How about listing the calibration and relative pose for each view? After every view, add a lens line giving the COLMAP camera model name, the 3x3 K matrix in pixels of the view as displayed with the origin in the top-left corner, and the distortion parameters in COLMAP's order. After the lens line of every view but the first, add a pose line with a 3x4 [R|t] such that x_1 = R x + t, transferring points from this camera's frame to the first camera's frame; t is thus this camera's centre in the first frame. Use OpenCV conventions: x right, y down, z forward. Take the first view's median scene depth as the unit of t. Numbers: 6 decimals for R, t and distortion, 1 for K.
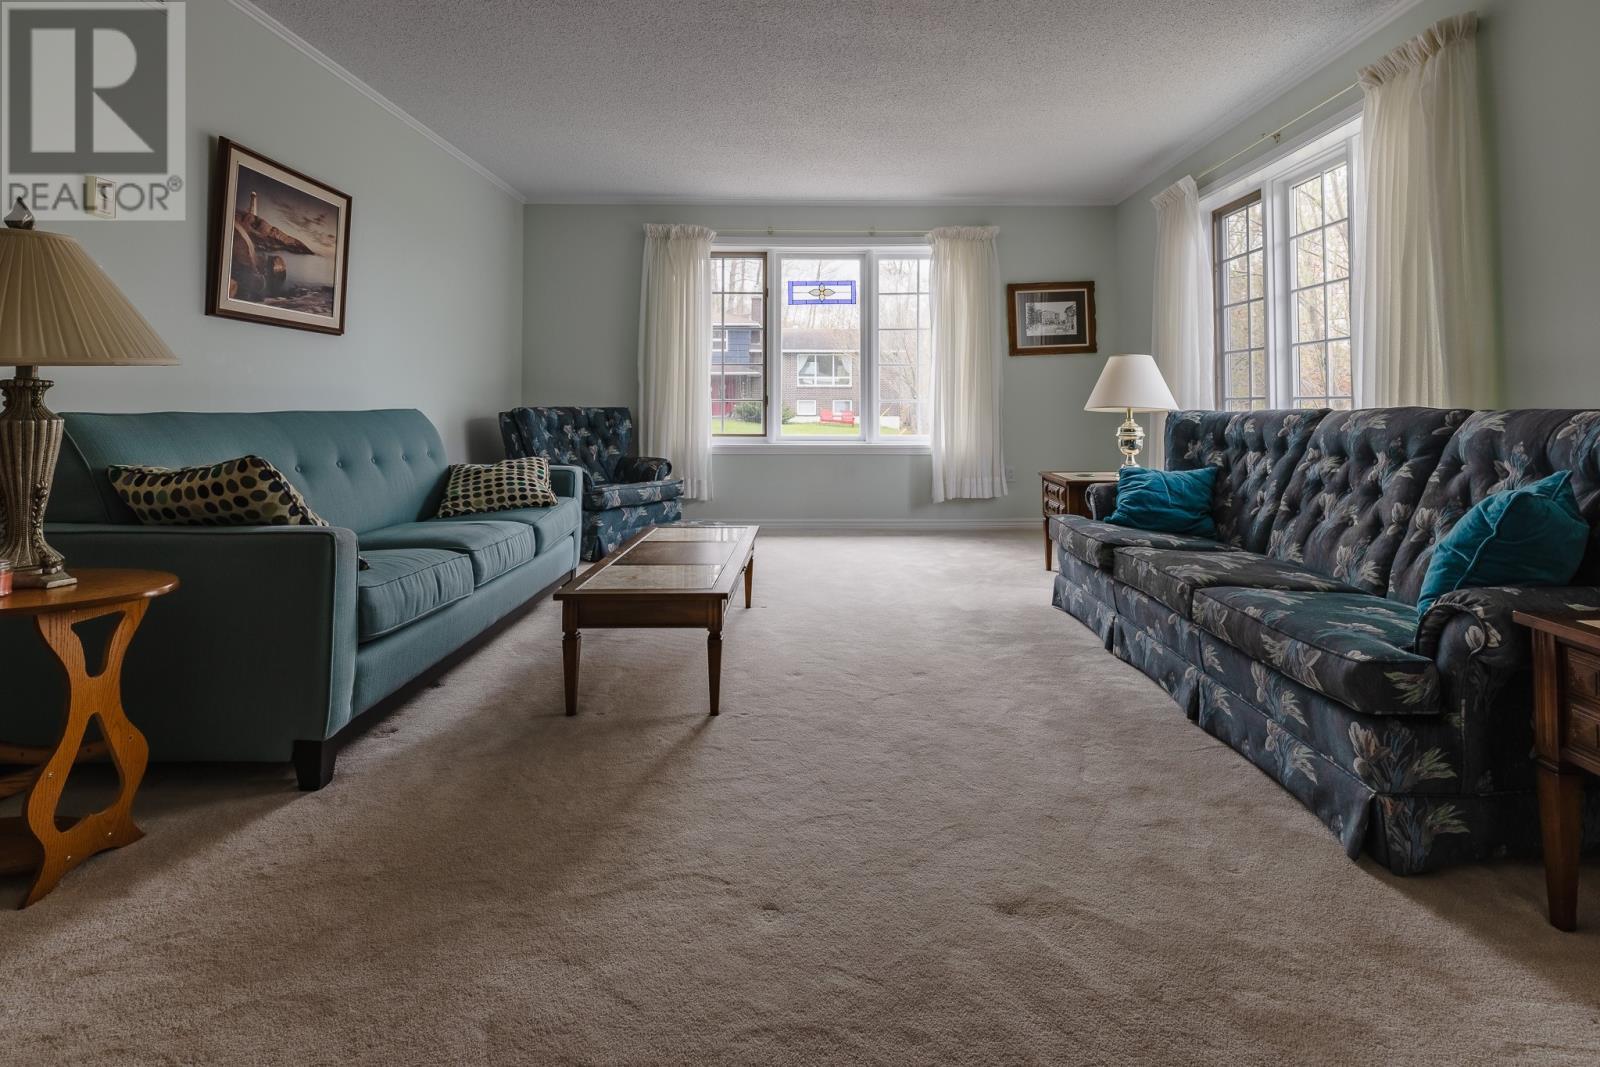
lens RADIAL K [[780.3, 0, 863.8], [0, 780.3, 383.6], [0, 0, 1]] dist [0.001539, 0.000041]
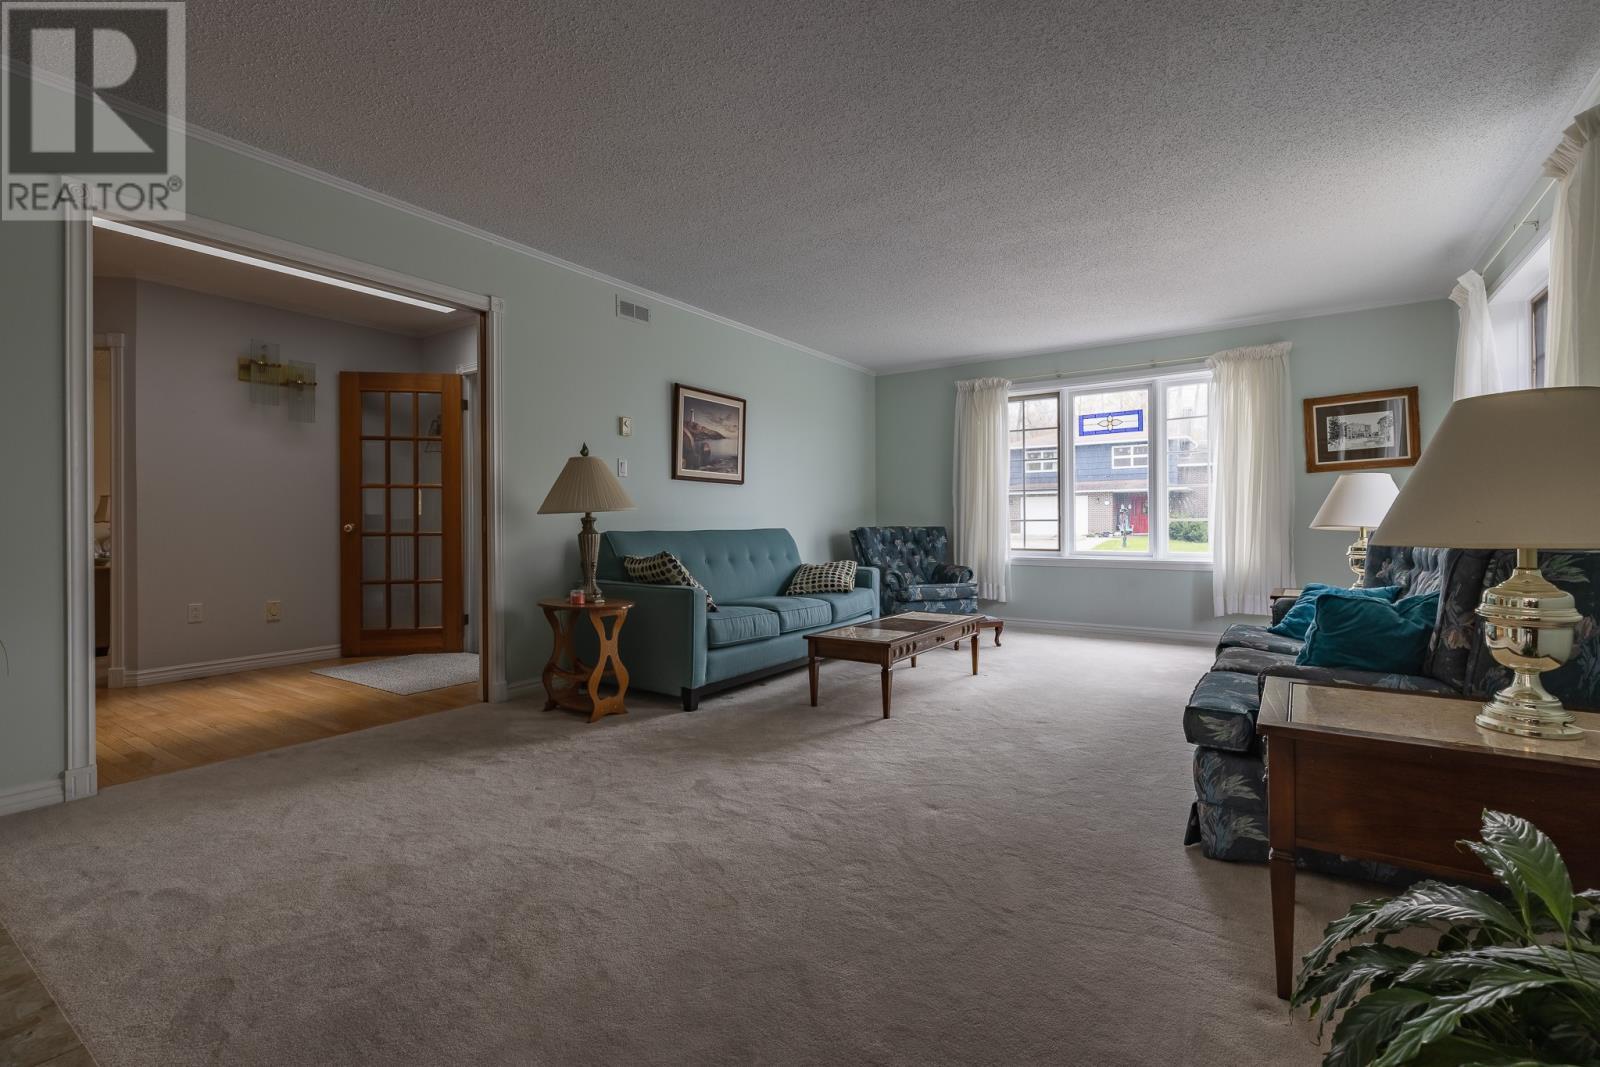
lens RADIAL K [[780.3, 0, 806.9], [0, 780.3, 522.1], [0, 0, 1]] dist [0.001539, 0.000041]
pose [[0.801548, -0.005511, -0.597905, 0.446363], [0.021991, 0.999553, 0.020268, -0.012358], [0.597525, -0.029394, 0.801311, -0.260989]]
